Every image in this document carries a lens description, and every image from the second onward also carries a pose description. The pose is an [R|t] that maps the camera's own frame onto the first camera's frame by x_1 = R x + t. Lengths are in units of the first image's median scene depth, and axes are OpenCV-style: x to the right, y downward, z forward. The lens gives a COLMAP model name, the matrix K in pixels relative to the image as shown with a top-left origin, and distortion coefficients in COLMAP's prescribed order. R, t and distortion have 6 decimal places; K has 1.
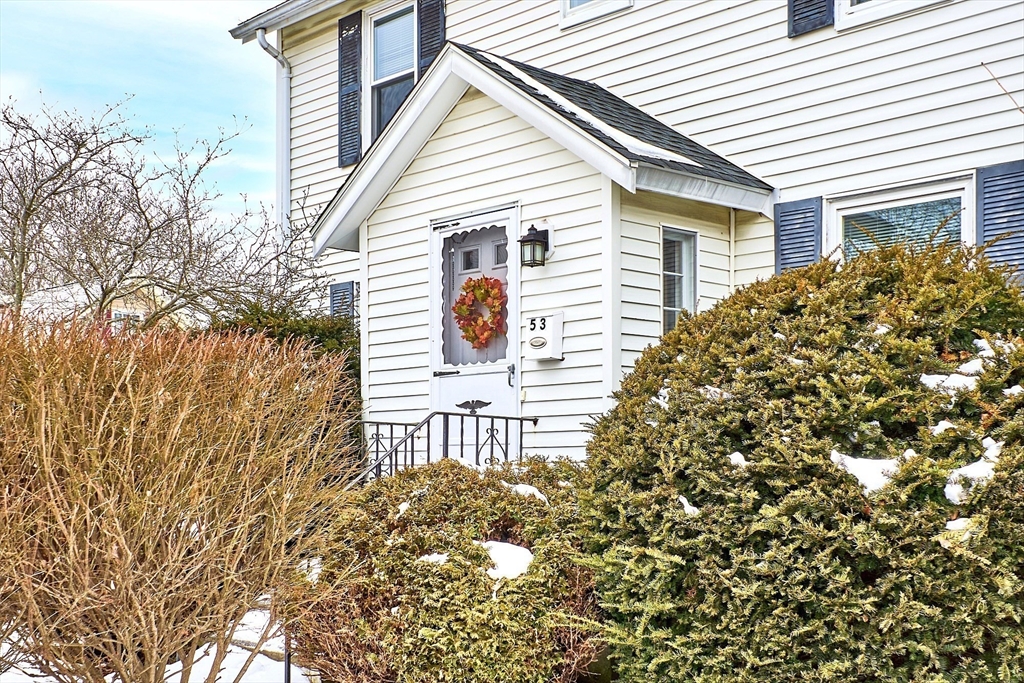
lens RADIAL K [[1384.4, 0, 512.0], [0, 1384.4, 341.5], [0, 0, 1]] dist [0.012712, 0.014266]
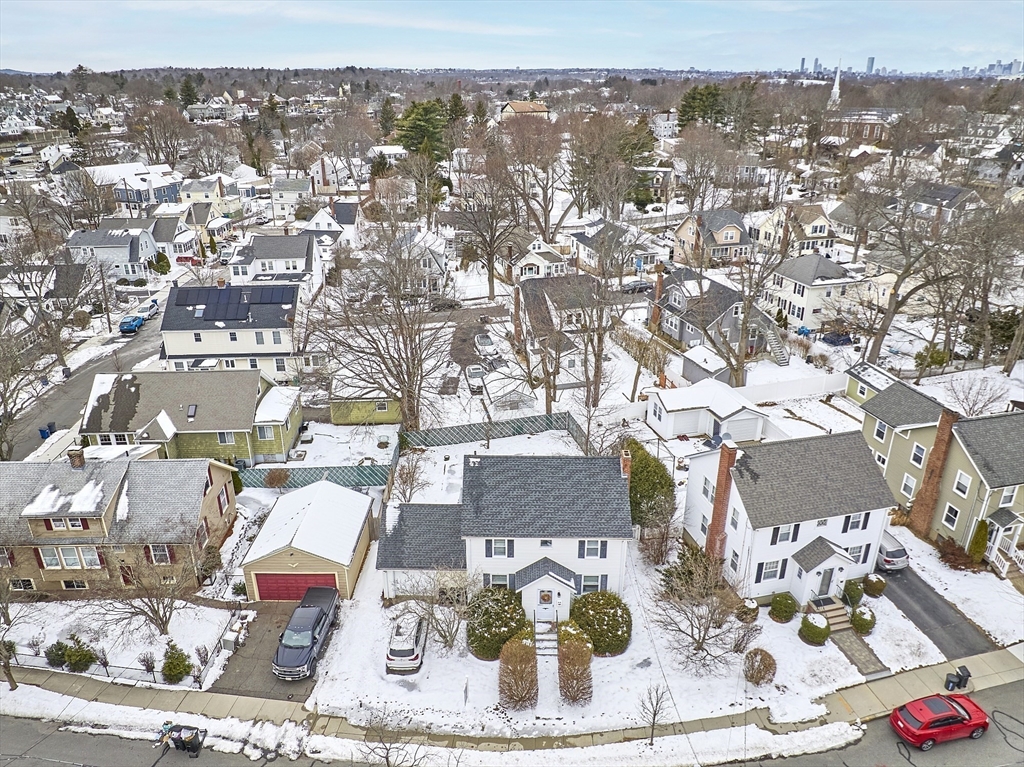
lens RADIAL K [[722.5, 0, 506.3], [0, 722.5, 382.9], [0, 0, 1]] dist [-0.035252, 0.008154]
pose [[0.698900, -0.278642, 0.658709, -2.642795], [-0.077462, 0.886082, 0.457011, -3.084360], [-0.711013, -0.370430, 0.597698, -0.867781]]
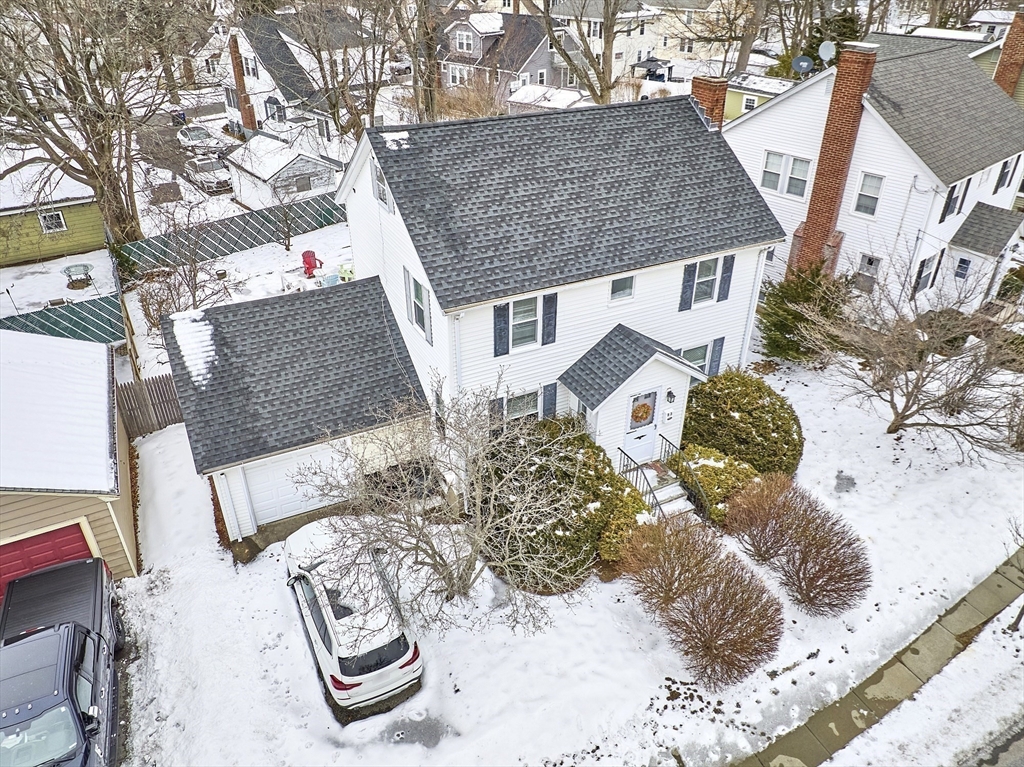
lens RADIAL K [[722.5, 0, 506.3], [0, 722.5, 382.9], [0, 0, 1]] dist [-0.035252, 0.008154]
pose [[0.288230, -0.497294, 0.818304, -1.620181], [-0.100067, 0.834250, 0.542231, -1.069872], [-0.952318, -0.238172, 0.190693, 1.039450]]
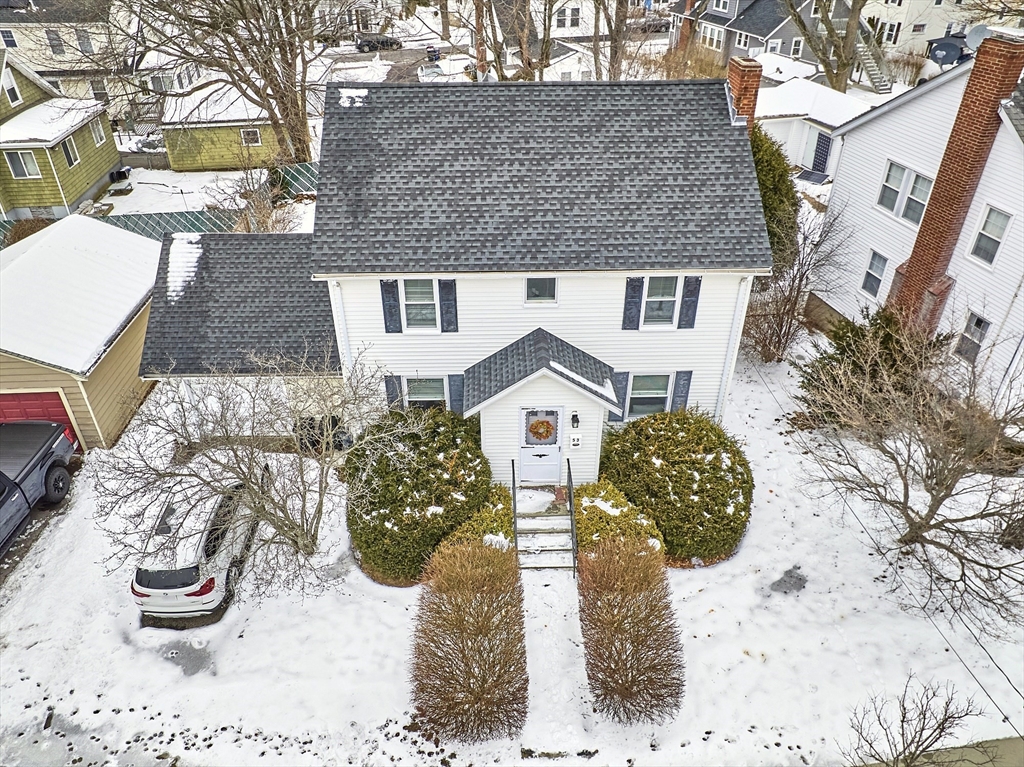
lens RADIAL K [[722.5, 0, 506.3], [0, 722.5, 382.9], [0, 0, 1]] dist [-0.035252, 0.008154]
pose [[0.670657, -0.420822, 0.610842, -1.065683], [-0.078042, 0.778894, 0.622280, -1.155209], [-0.737651, -0.465008, 0.489529, 0.327390]]
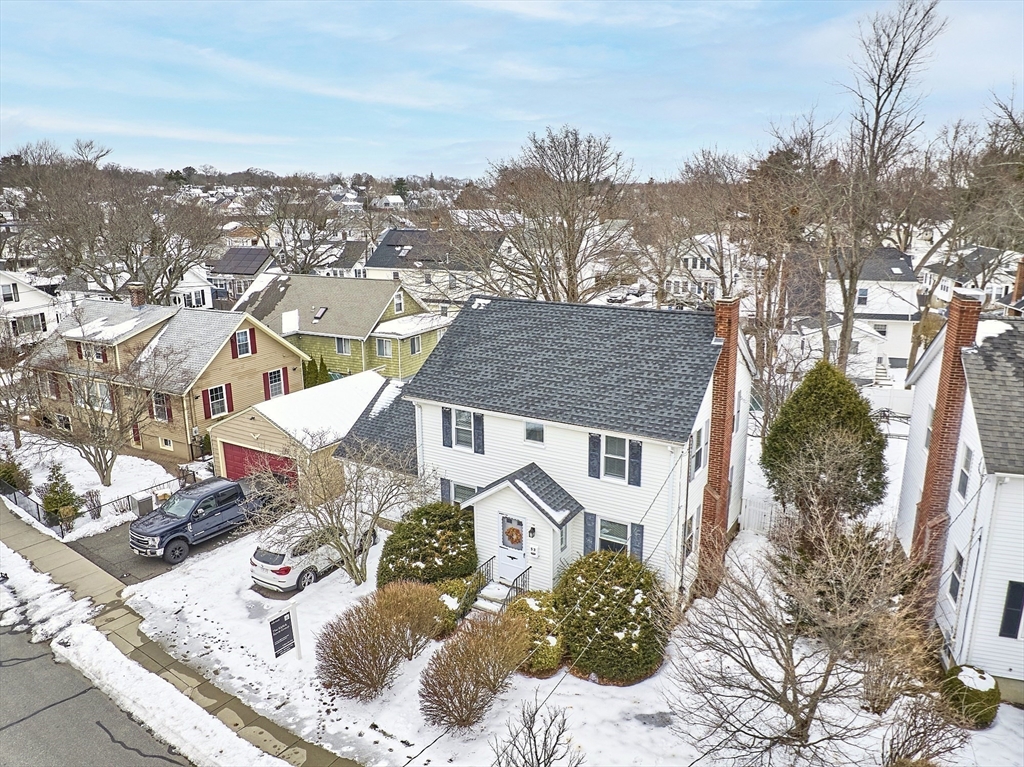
lens RADIAL K [[722.5, 0, 506.3], [0, 722.5, 382.9], [0, 0, 1]] dist [-0.035252, 0.008154]
pose [[0.964521, -0.066417, 0.255516, -0.589430], [-0.026558, 0.938520, 0.344203, -1.246406], [-0.262667, -0.338777, 0.903458, -0.824256]]
